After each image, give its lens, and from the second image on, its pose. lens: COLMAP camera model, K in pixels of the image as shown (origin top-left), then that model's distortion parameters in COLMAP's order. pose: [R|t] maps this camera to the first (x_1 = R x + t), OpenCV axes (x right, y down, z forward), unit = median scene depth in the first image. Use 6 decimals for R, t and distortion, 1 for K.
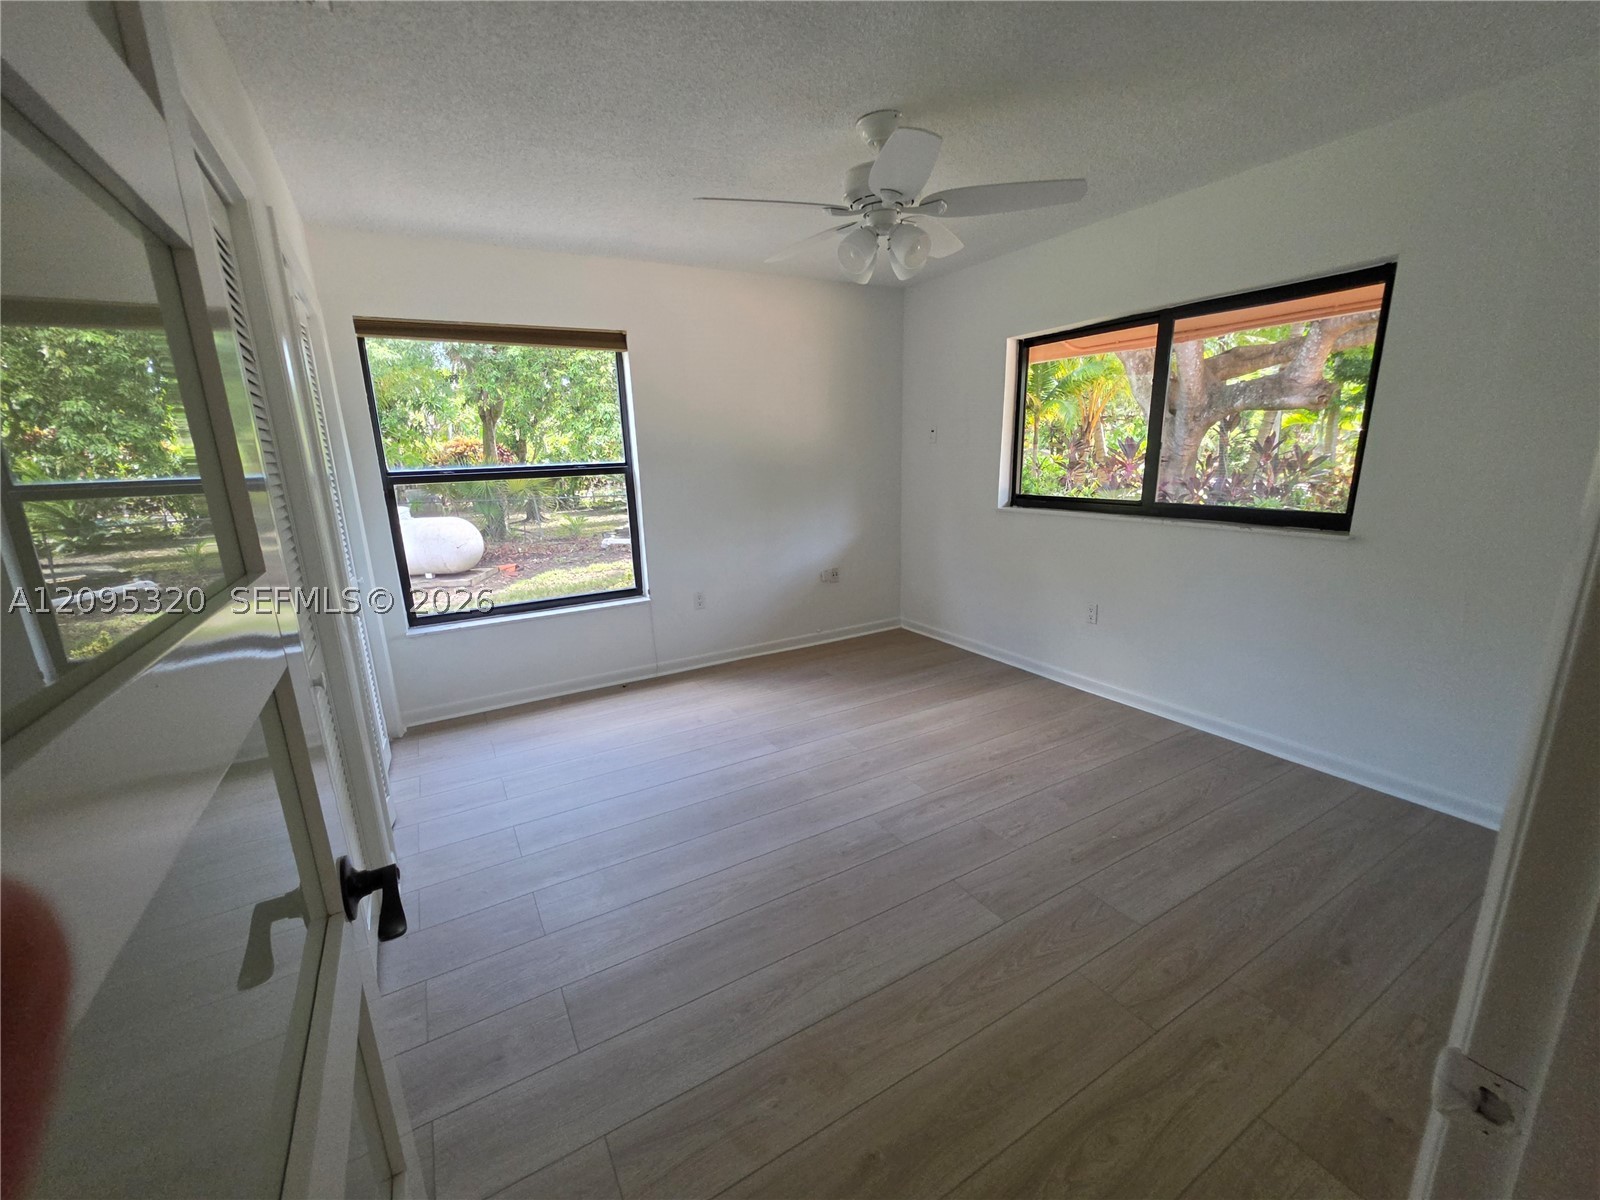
lens RADIAL K [[647.5, 0, 793.4], [0, 647.5, 609.7], [0, 0, 1]] dist [-0.008447, 0.001110]
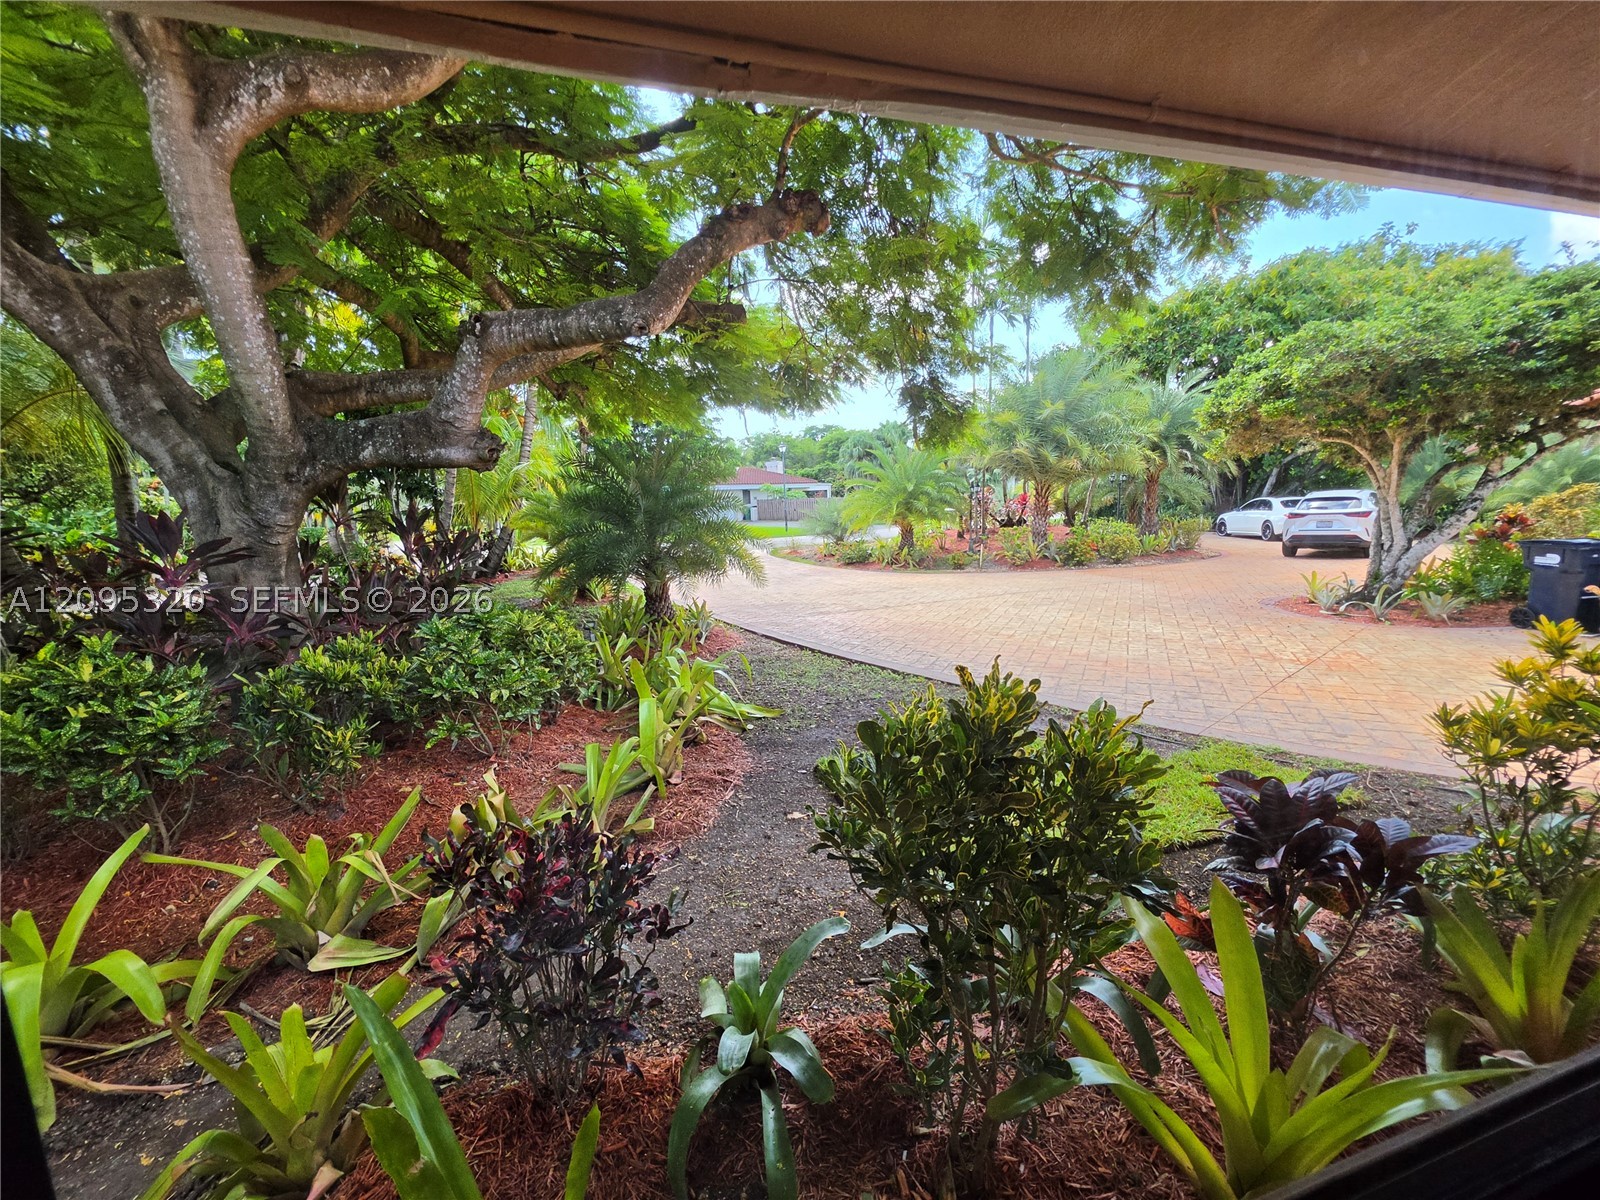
lens RADIAL K [[647.5, 0, 787.0], [0, 647.5, 605.9], [0, 0, 1]] dist [-0.008447, 0.001110]
pose [[0.221964, -0.138340, 0.965191, 0.108748], [0.266784, 0.960727, 0.076348, -0.075405], [-0.937848, 0.240551, 0.250154, 0.308368]]
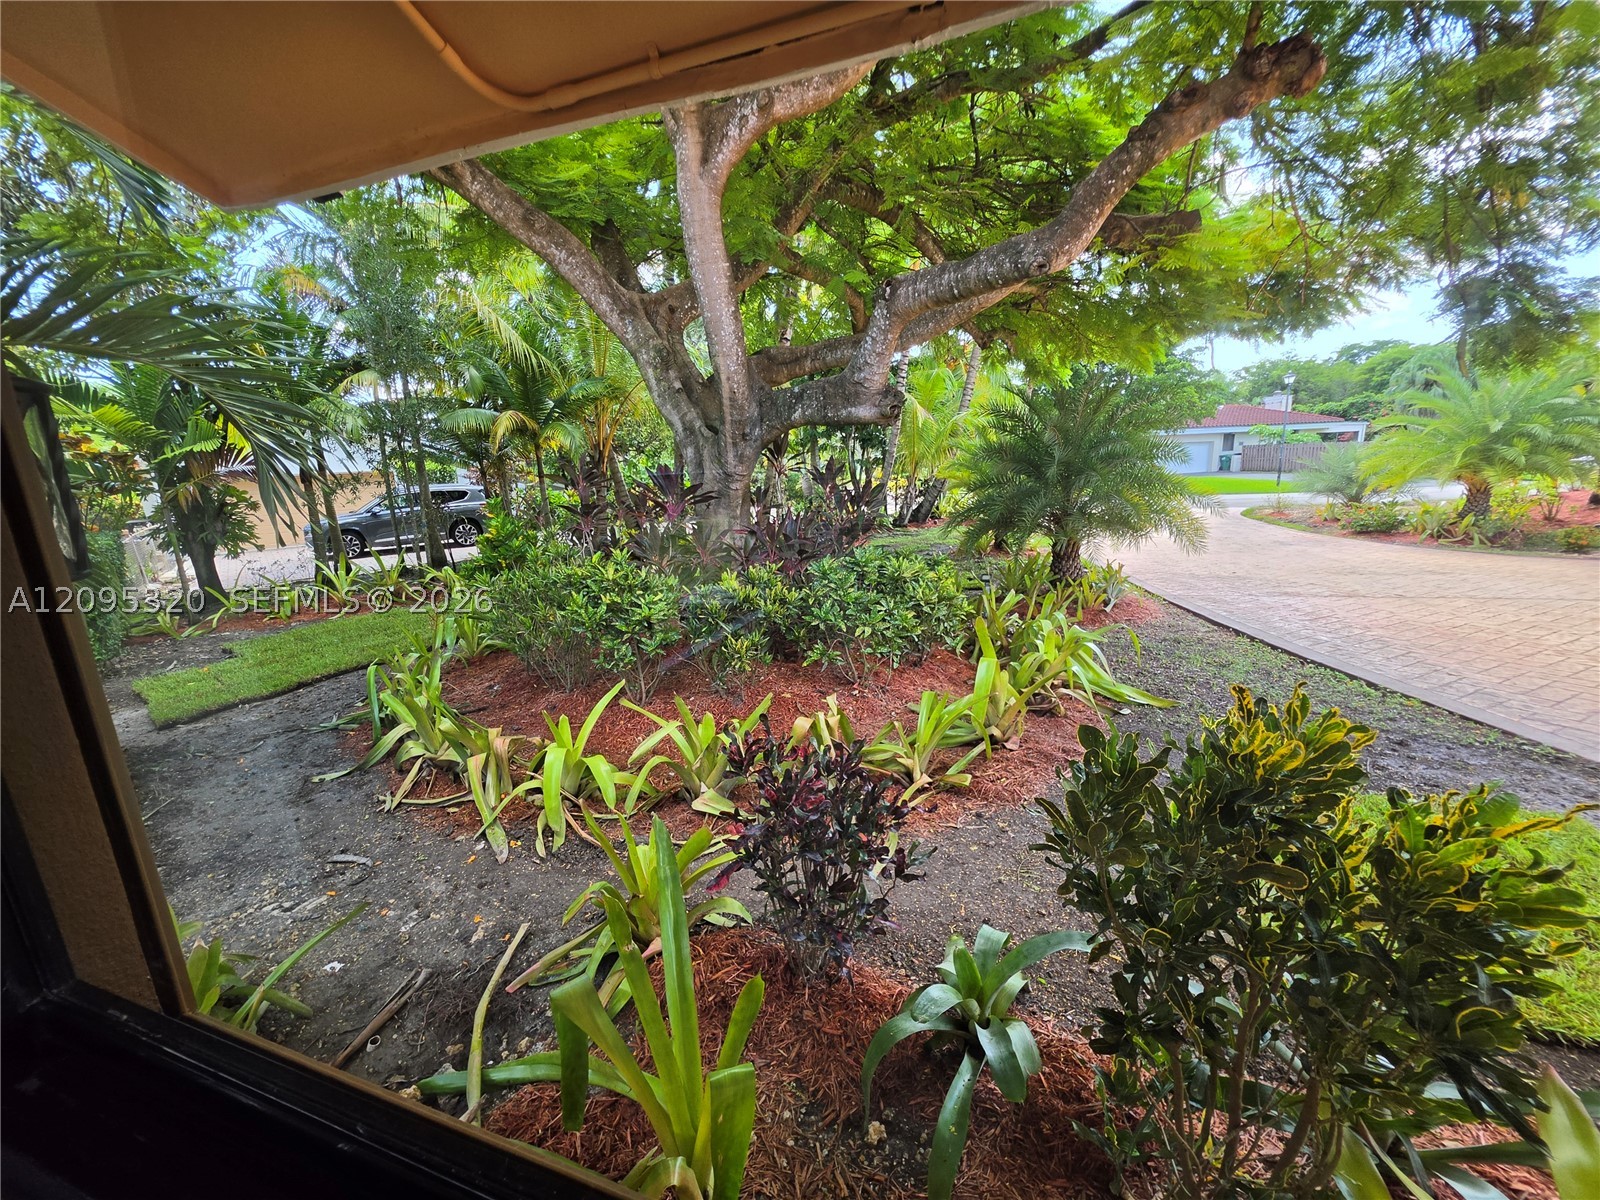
lens RADIAL K [[647.5, 0, 789.9], [0, 647.5, 608.5], [0, 0, 1]] dist [-0.008447, 0.001110]
pose [[0.769590, -0.141626, 0.622634, 0.124680], [0.173544, 0.984780, 0.009496, -0.070068], [-0.614503, 0.100746, 0.782456, 0.276870]]
